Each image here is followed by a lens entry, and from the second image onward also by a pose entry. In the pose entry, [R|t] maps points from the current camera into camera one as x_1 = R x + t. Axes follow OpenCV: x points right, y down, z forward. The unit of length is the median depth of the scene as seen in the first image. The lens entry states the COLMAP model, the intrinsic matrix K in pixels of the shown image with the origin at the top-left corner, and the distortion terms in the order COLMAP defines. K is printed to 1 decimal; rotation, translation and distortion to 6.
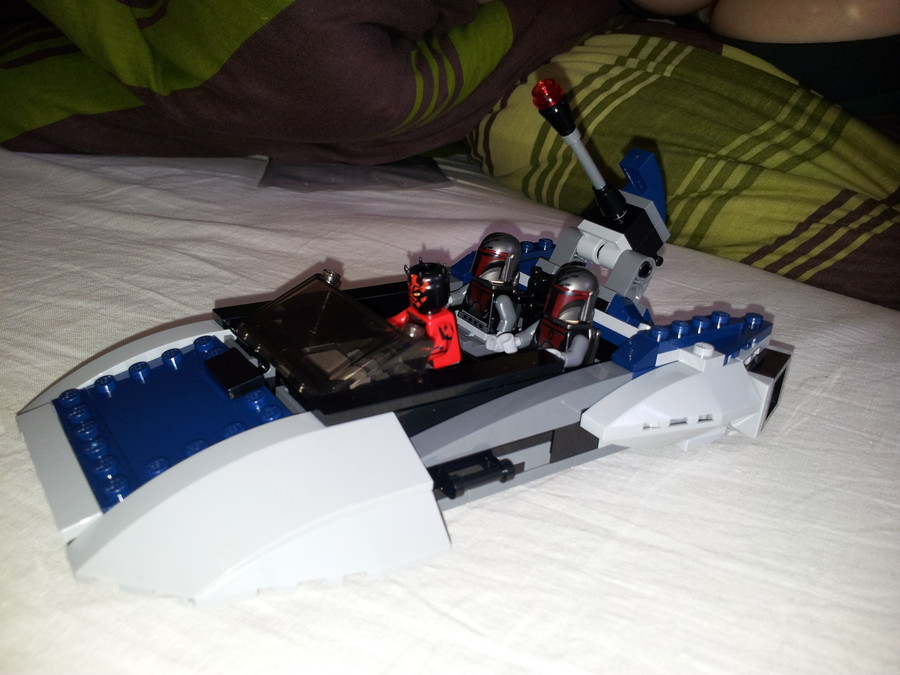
lens RADIAL K [[811.7, 0, 429.4], [0, 811.7, 338.6], [0, 0, 1]] dist [0.031854, -0.197130]
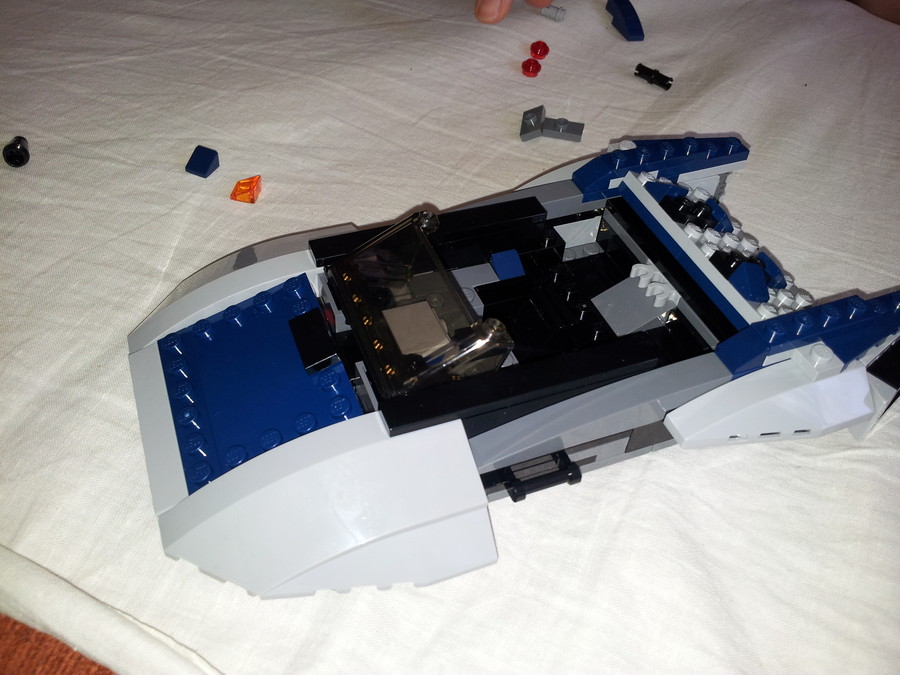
lens RADIAL K [[811.7, 0, 429.4], [0, 811.7, 338.6], [0, 0, 1]] dist [0.031854, -0.197130]
pose [[0.975445, 0.140415, -0.169677, 0.060527], [-0.062922, 0.915972, 0.396277, -0.327619], [0.211062, -0.375870, 0.902316, 0.101867]]
